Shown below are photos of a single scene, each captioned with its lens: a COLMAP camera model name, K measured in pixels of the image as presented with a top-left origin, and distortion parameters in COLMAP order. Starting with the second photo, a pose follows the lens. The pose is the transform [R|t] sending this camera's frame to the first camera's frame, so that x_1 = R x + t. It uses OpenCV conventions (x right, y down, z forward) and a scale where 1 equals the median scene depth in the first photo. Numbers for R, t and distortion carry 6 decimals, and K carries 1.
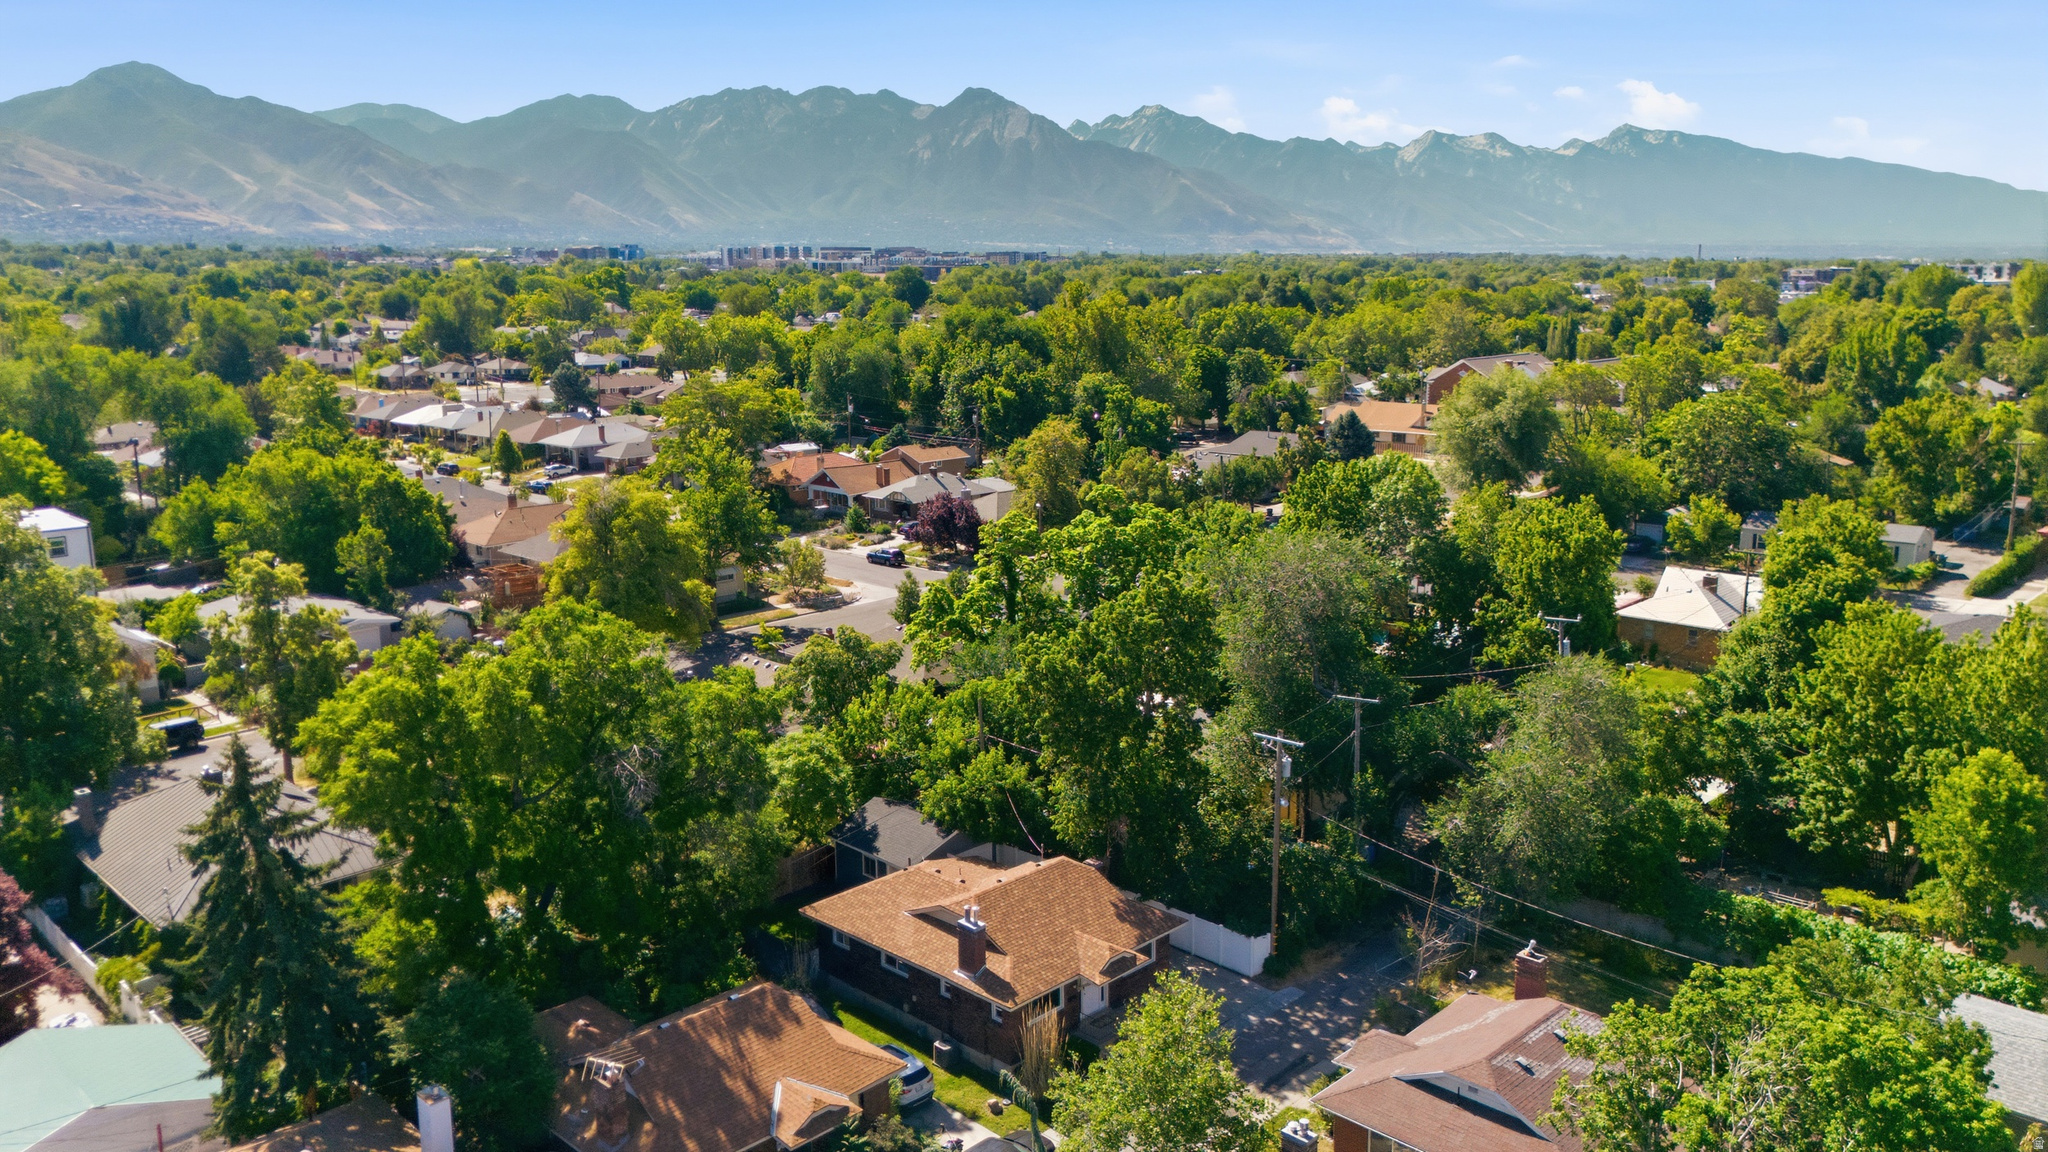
lens RADIAL K [[1511.3, 0, 1025.9], [0, 1511.3, 552.7], [0, 0, 1]] dist [0.075342, -0.068766]
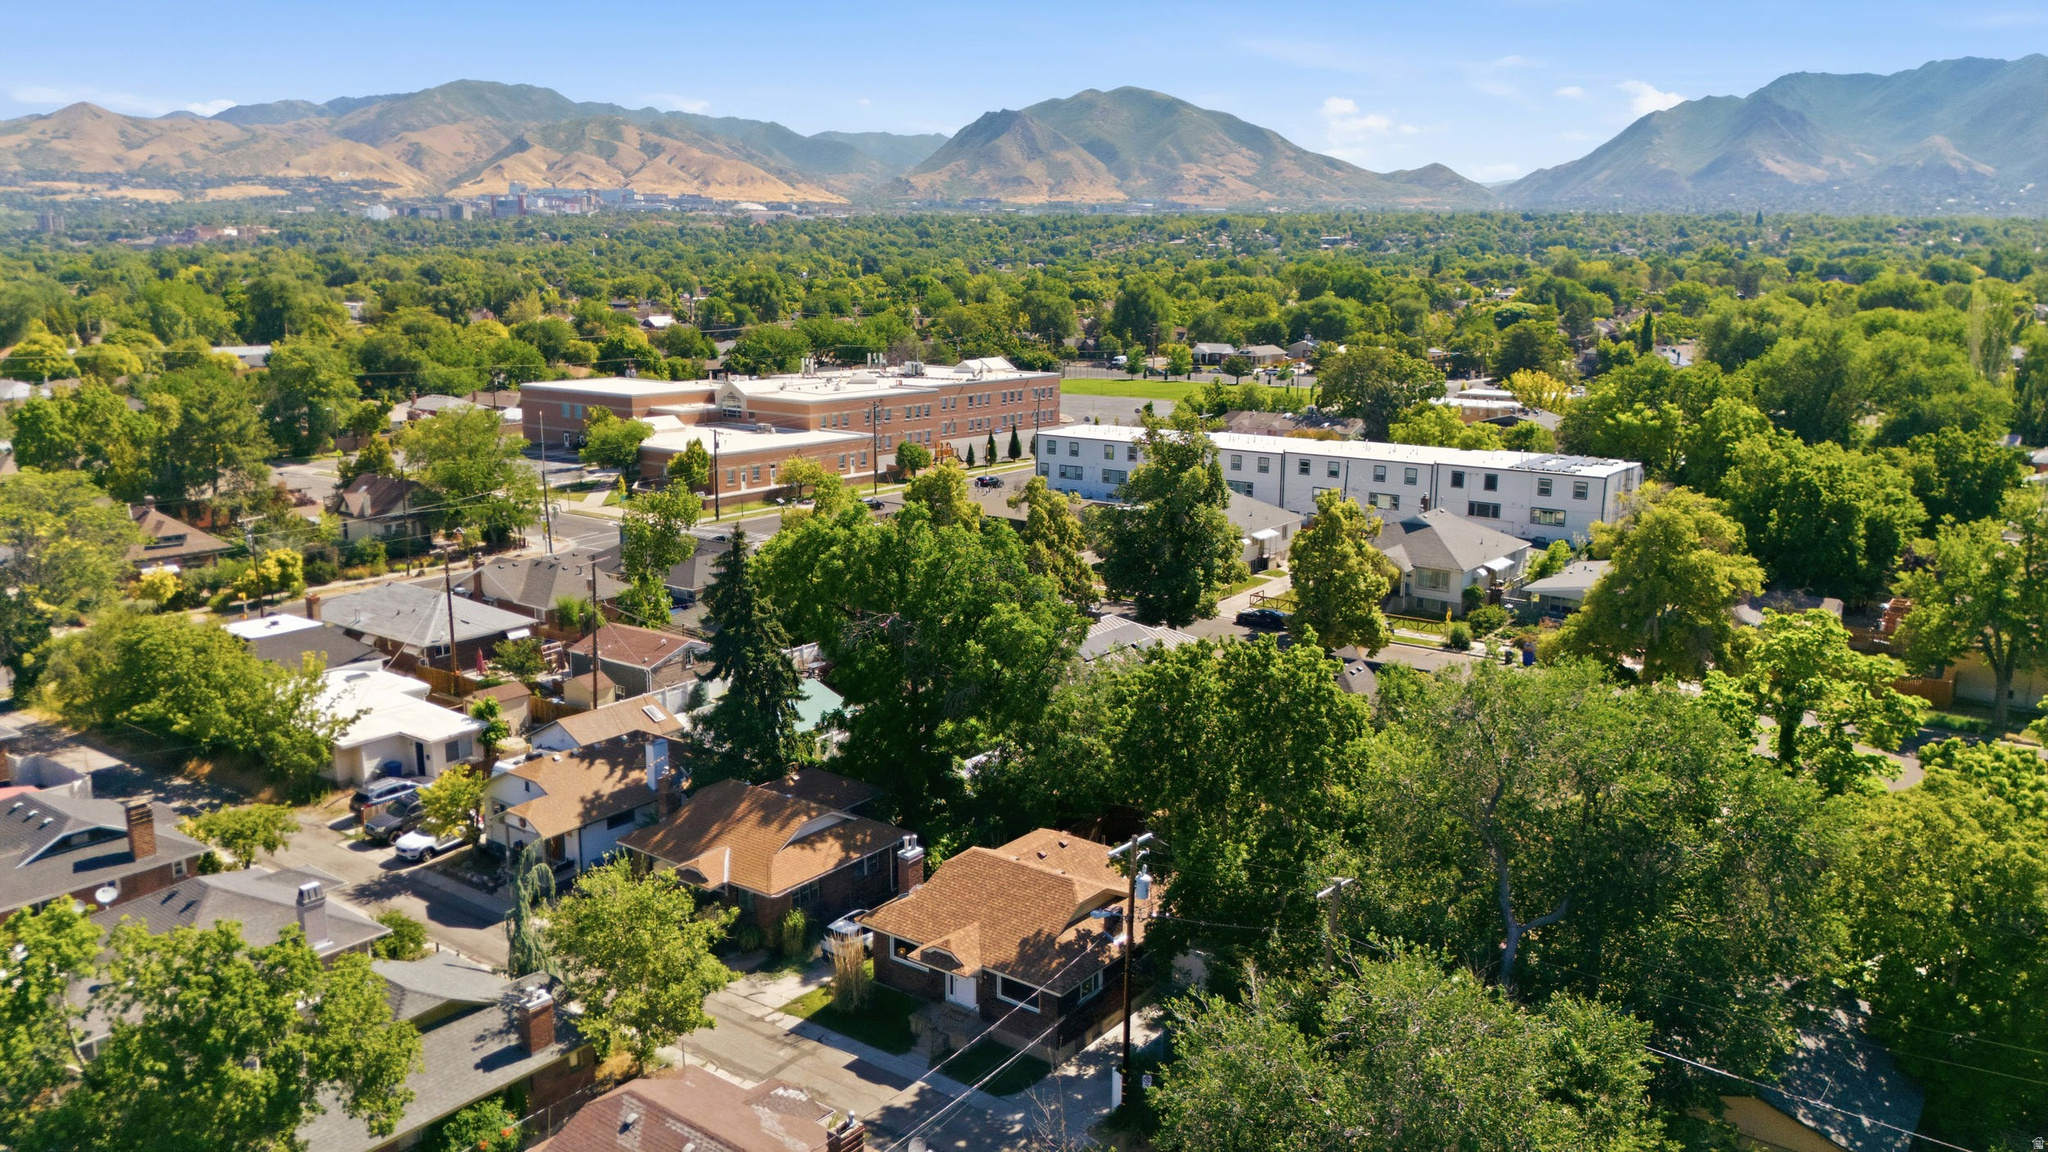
lens RADIAL K [[1511.3, 0, 1025.9], [0, 1511.3, 552.7], [0, 0, 1]] dist [0.075342, -0.068766]
pose [[0.131474, 0.198485, -0.971246, 0.811918], [-0.187964, 0.966968, 0.172167, -0.138878], [0.973337, 0.159924, 0.164439, 0.701648]]
